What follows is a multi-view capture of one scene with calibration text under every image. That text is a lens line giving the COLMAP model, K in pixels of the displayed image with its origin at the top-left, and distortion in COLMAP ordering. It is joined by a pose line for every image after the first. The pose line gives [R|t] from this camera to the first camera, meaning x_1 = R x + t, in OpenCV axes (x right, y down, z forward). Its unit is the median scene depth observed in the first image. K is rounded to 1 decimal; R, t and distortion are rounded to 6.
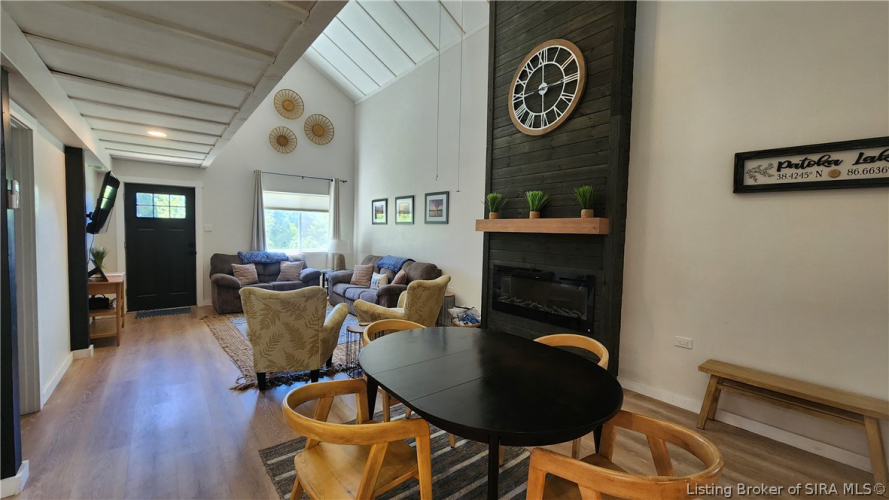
lens RADIAL K [[363.8, 0, 442.5], [0, 363.8, 246.3], [0, 0, 1]] dist [-0.000306, -0.000261]
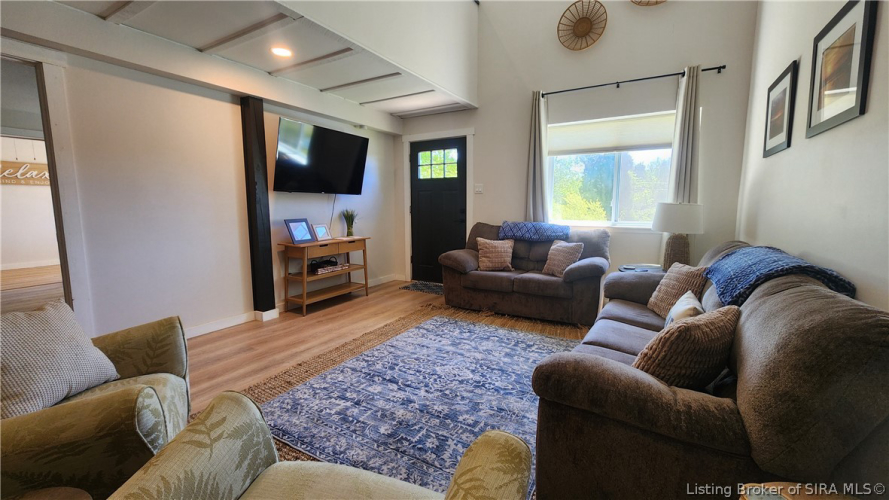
lens RADIAL K [[363.8, 0, 442.5], [0, 363.8, 246.3], [0, 0, 1]] dist [-0.000306, -0.000261]
pose [[0.369843, 0.087237, -0.924990, 0.038029], [-0.031497, 0.996187, 0.081358, 0.010166], [0.928560, -0.000956, 0.371180, 0.655492]]
